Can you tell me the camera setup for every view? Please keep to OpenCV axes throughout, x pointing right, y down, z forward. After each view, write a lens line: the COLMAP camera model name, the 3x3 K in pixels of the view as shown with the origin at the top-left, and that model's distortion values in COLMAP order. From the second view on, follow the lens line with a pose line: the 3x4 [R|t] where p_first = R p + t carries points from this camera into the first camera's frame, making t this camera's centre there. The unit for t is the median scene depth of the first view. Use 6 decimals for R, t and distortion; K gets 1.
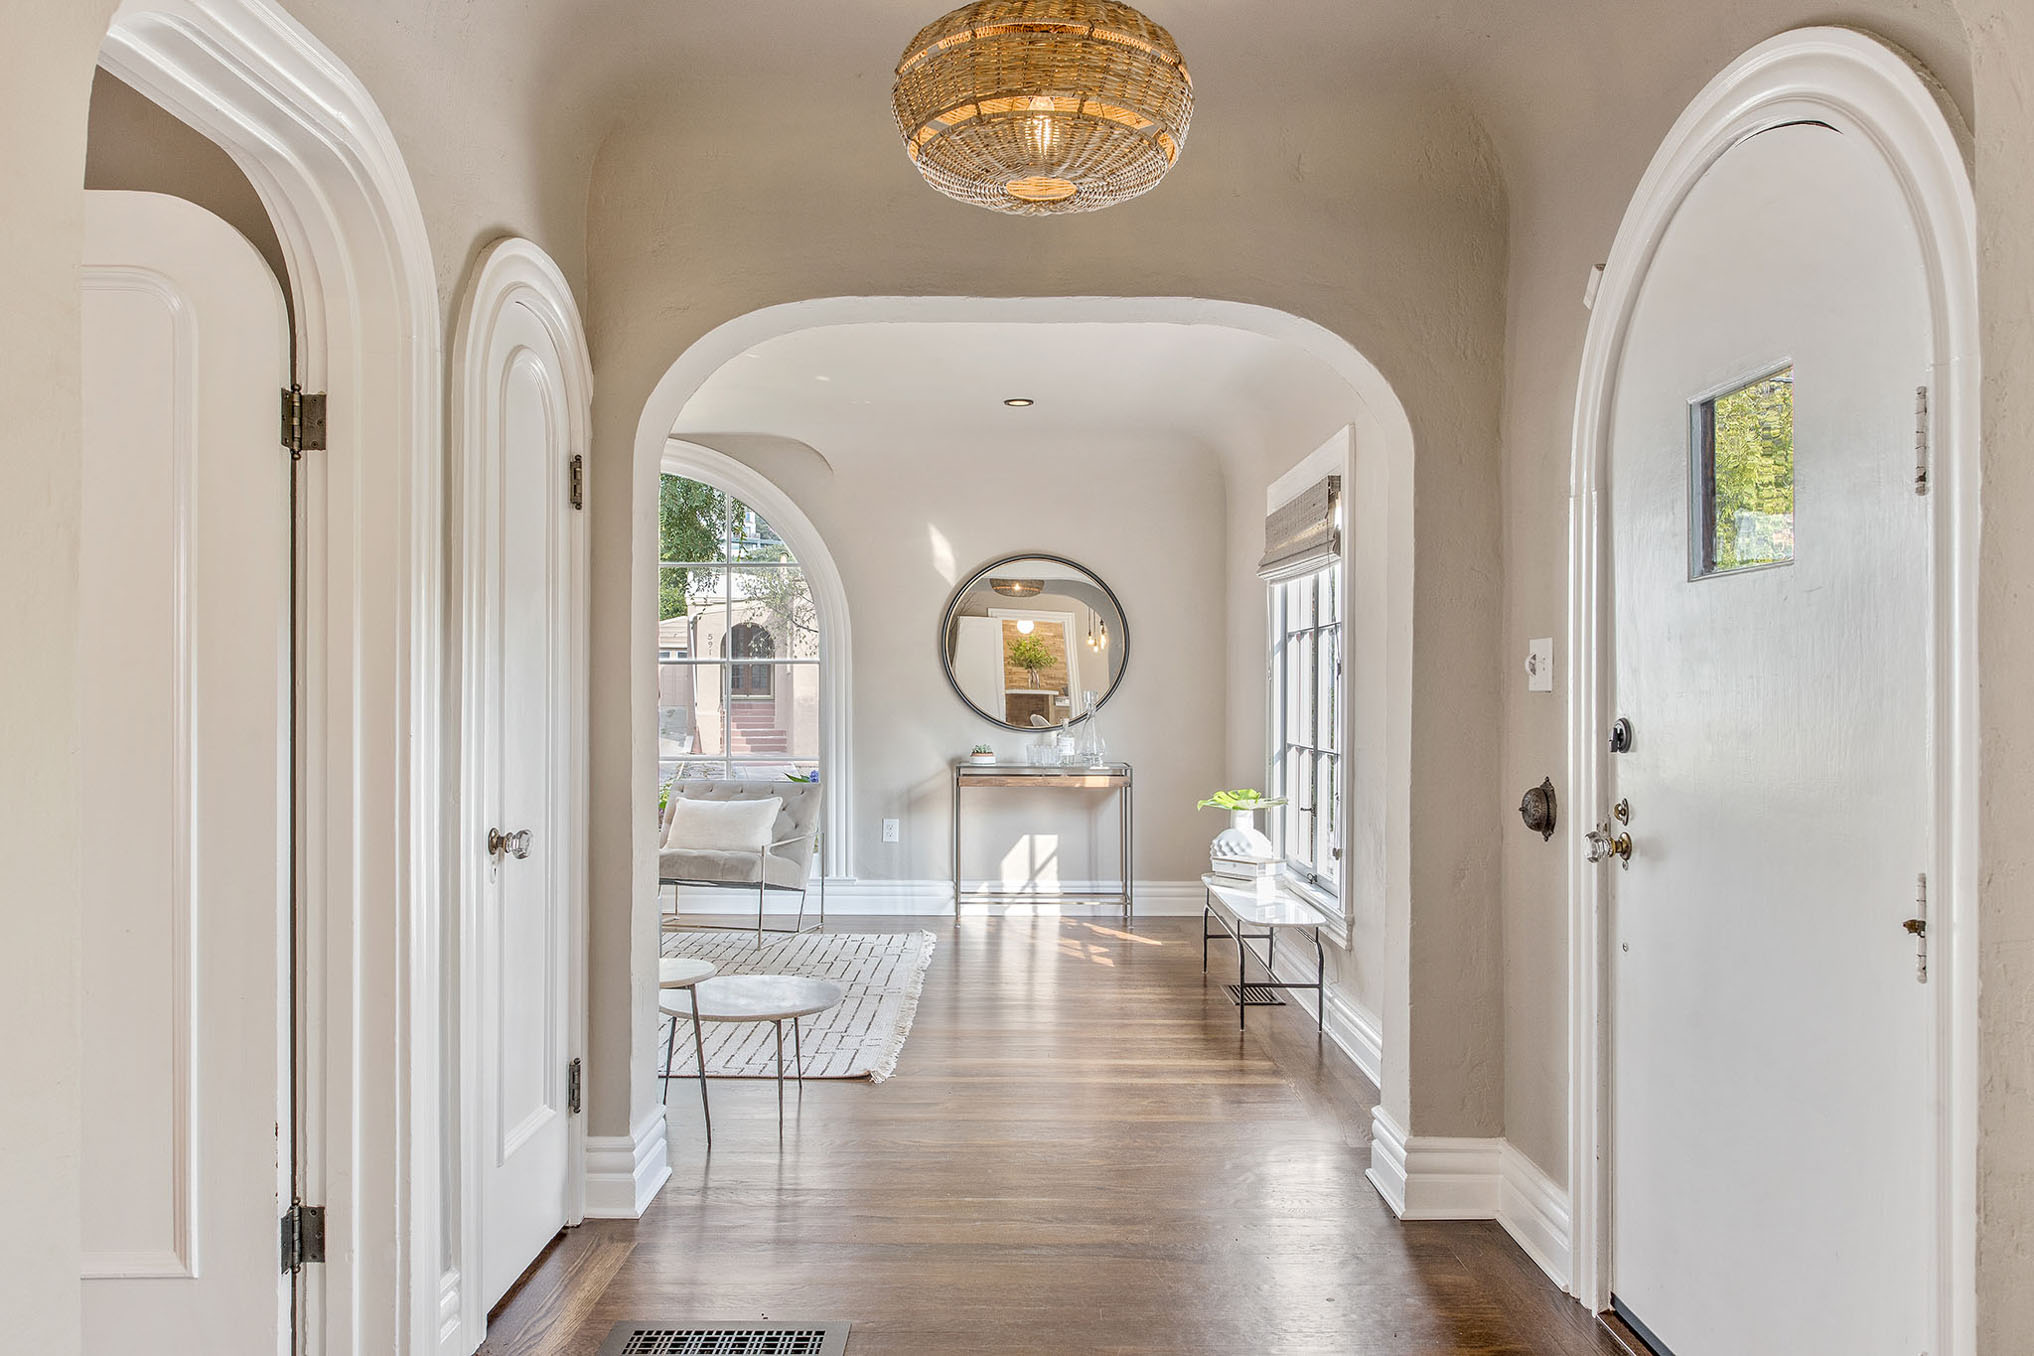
lens RADIAL K [[1331.0, 0, 1010.7], [0, 1331.0, 687.2], [0, 0, 1]] dist [0.000826, 0.000817]
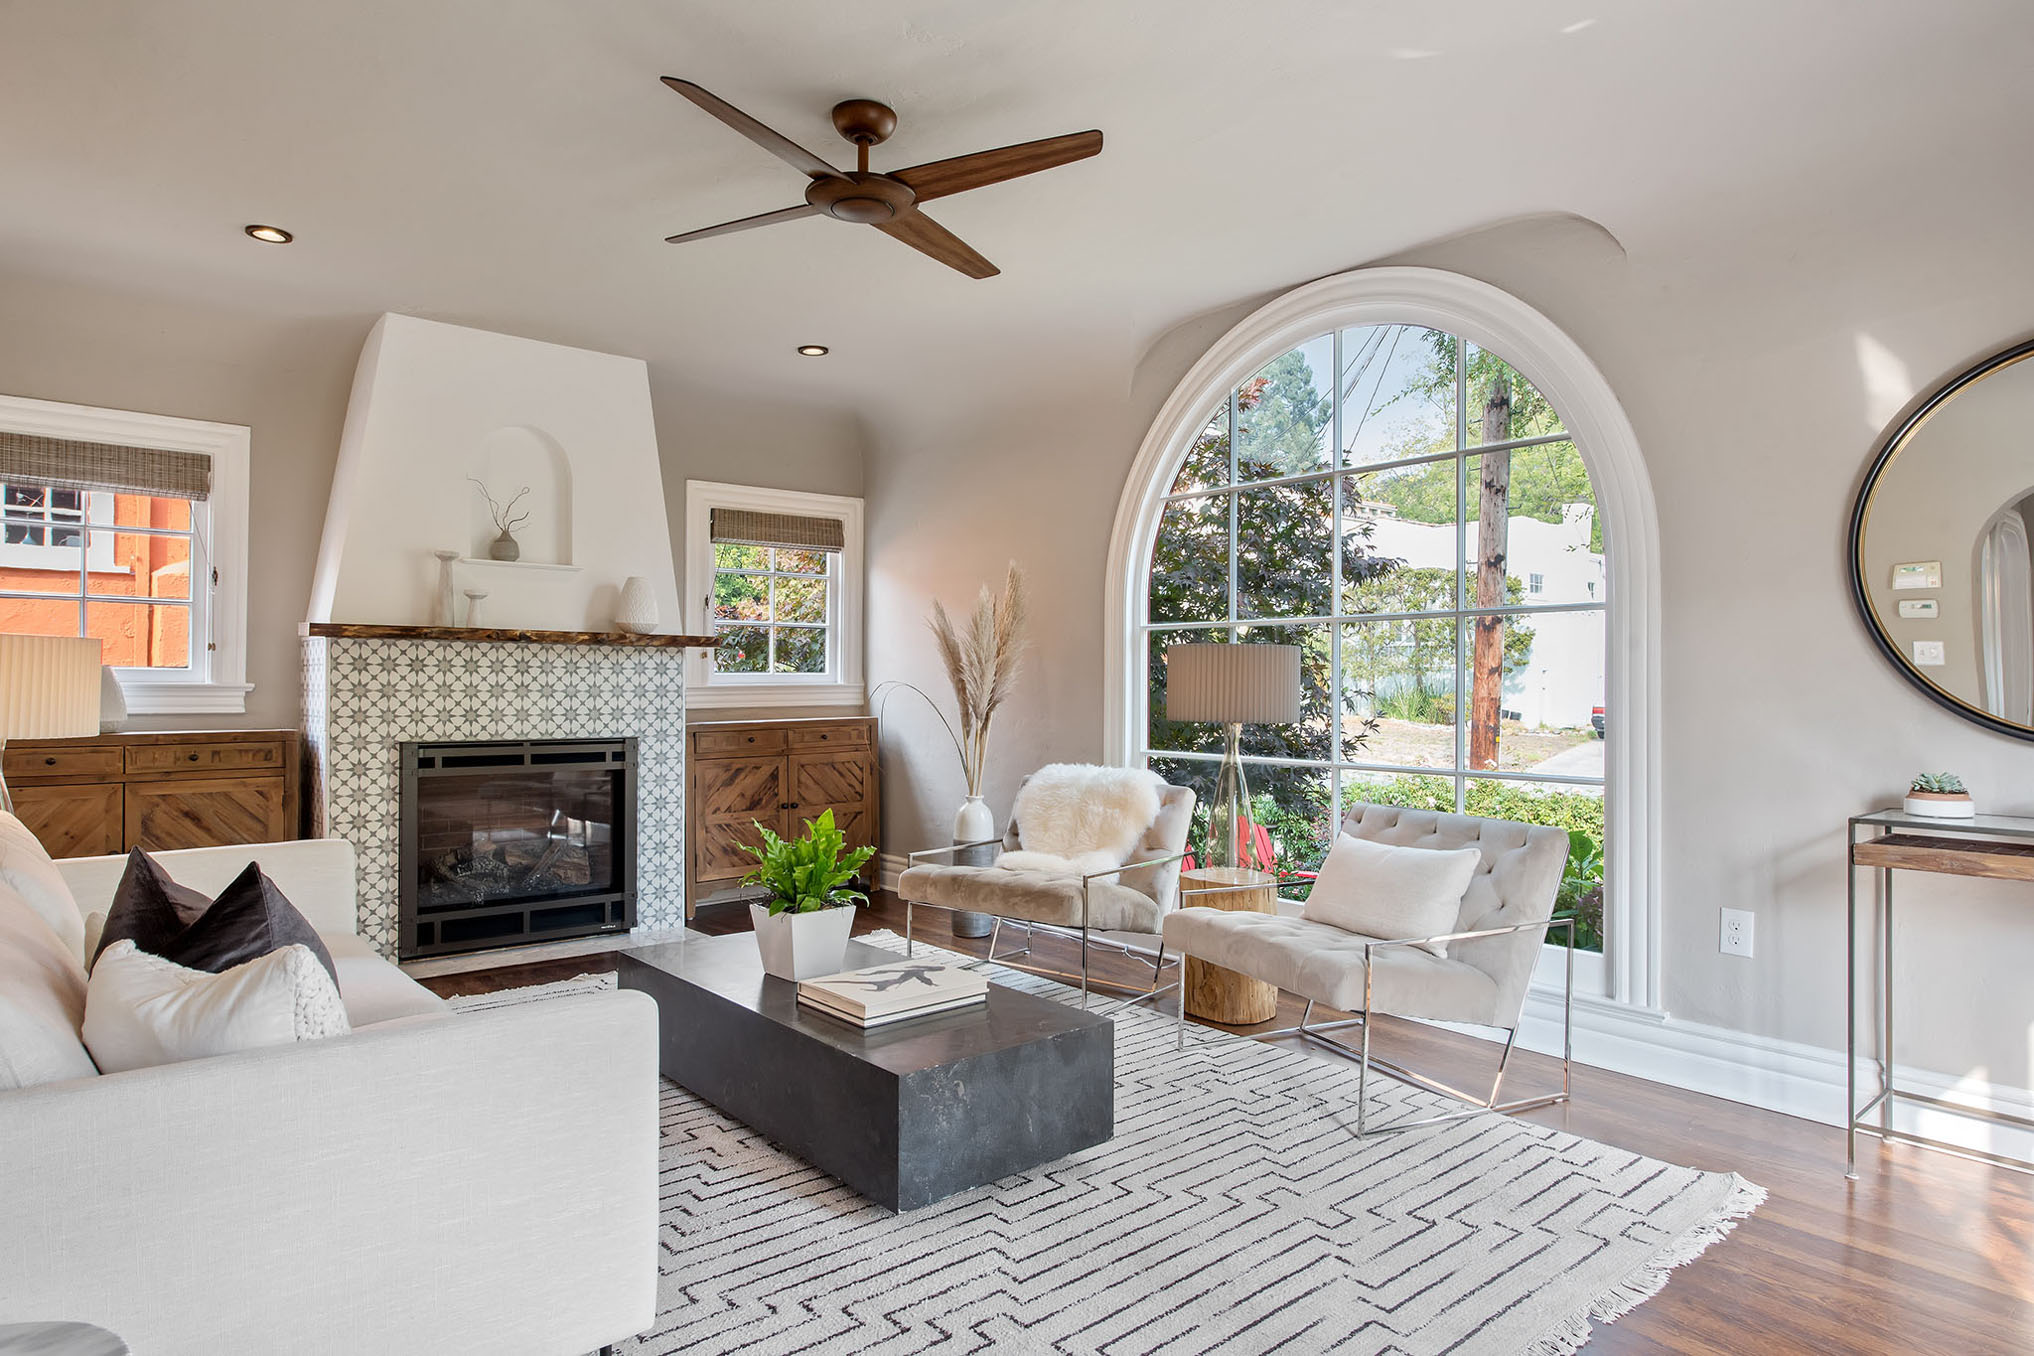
lens RADIAL K [[1181.2, 0, 1023.0], [0, 1181.2, 687.3], [0, 0, 1]] dist [0.000959, 0.000193]
pose [[0.662343, 0.000284, -0.749201, 0.087992], [0.002682, 0.999993, 0.002750, 0.016354], [0.749196, -0.003831, 0.662337, 0.655955]]
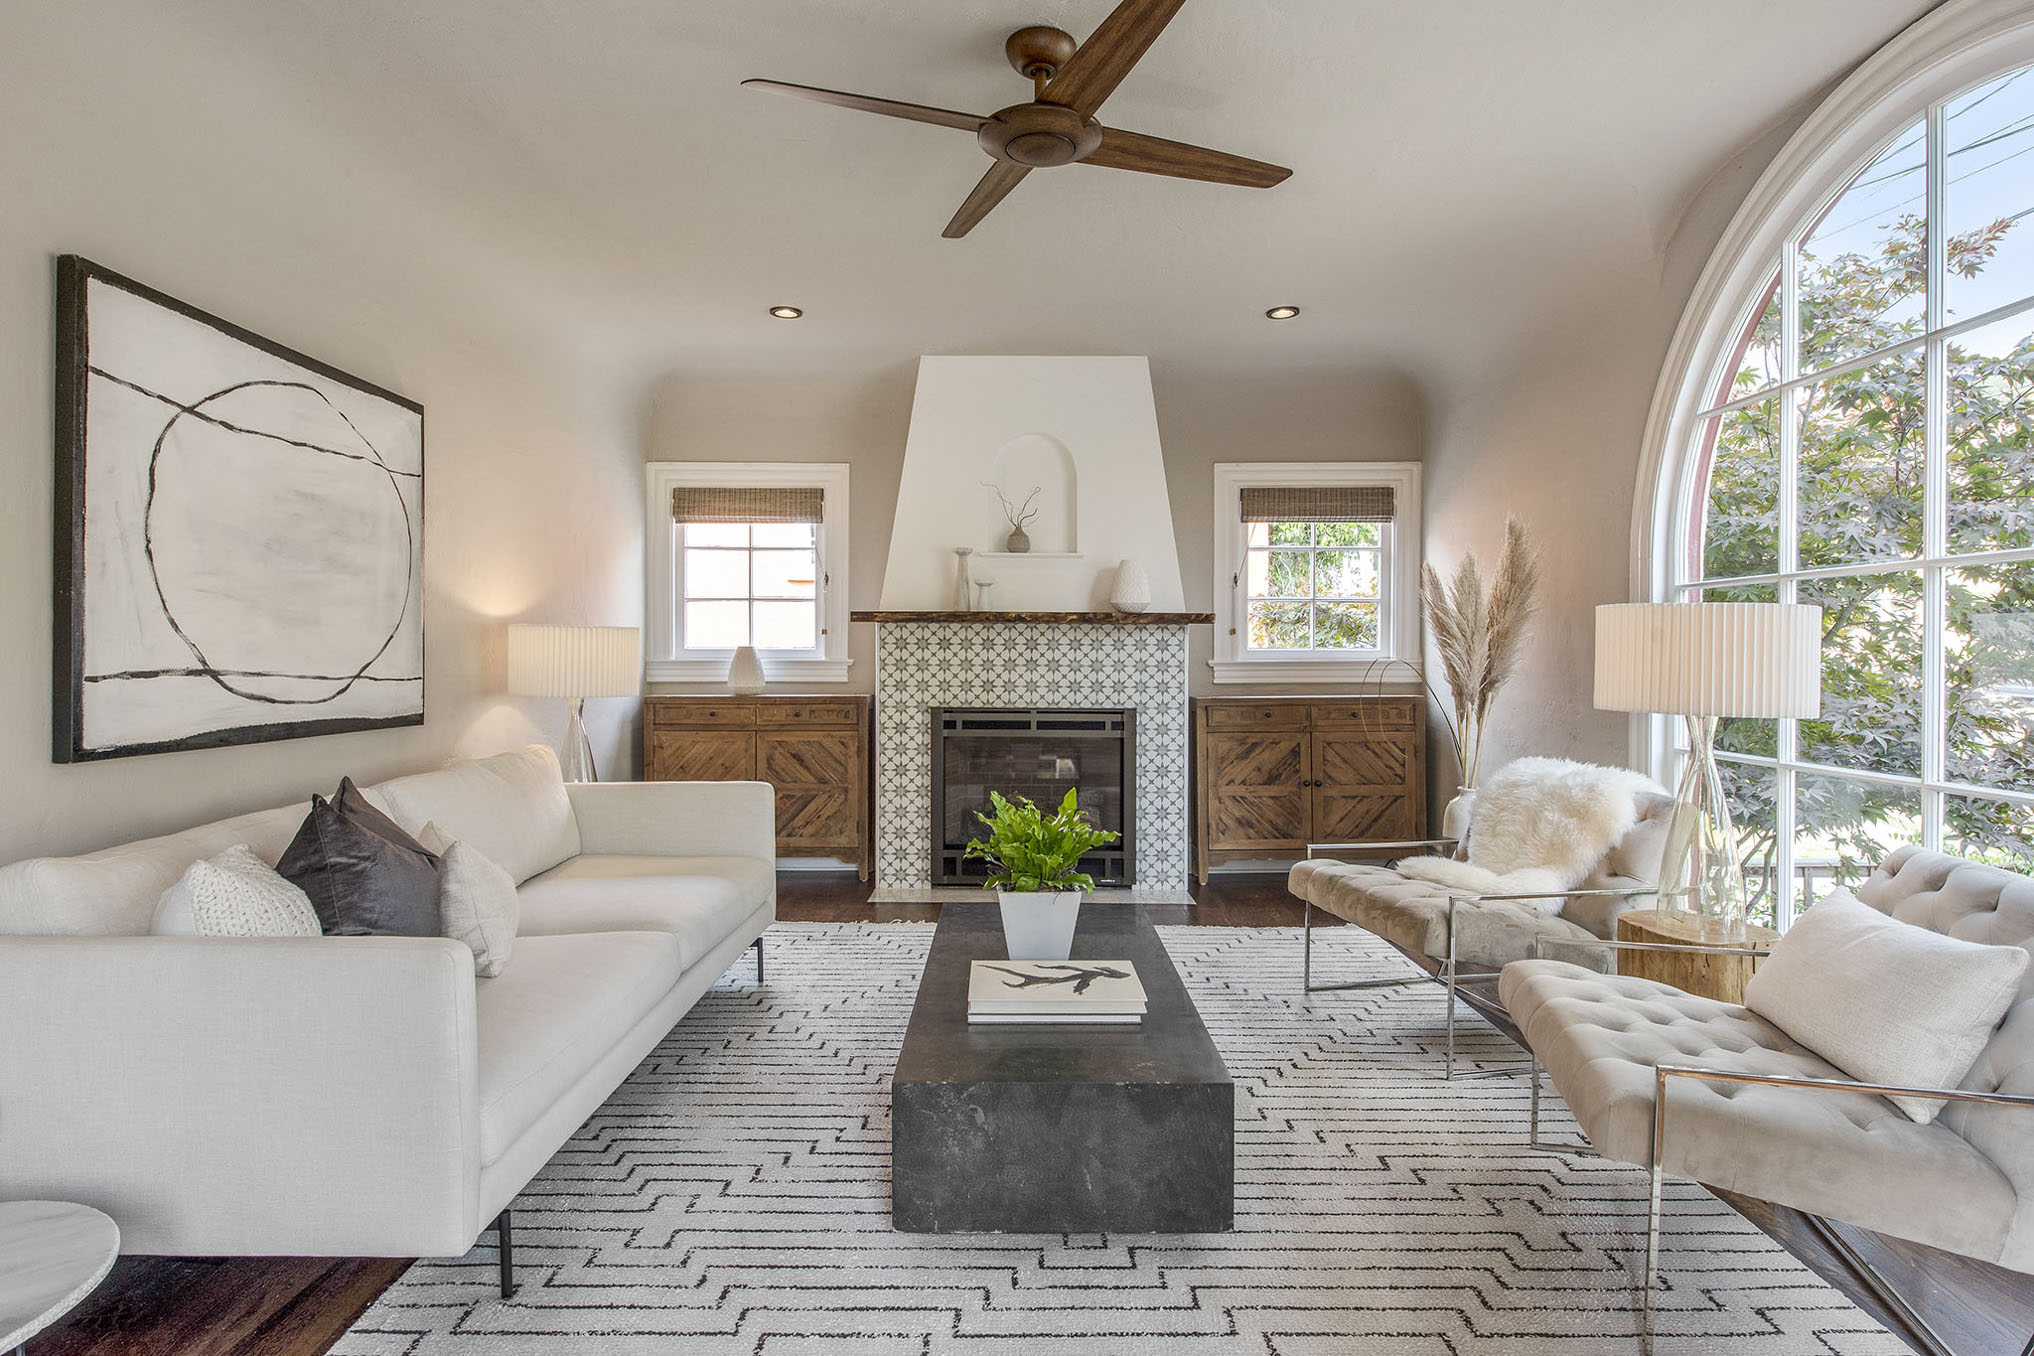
lens RADIAL K [[1066.9, 0, 1017.0], [0, 1066.9, 678.0], [0, 0, 1]] dist [-0.001305, -0.000608]
pose [[0.016553, 0.013898, -0.999766, 0.091239], [0.002186, 0.999901, 0.013936, 0.018488], [0.999861, -0.002416, 0.016521, 0.927106]]
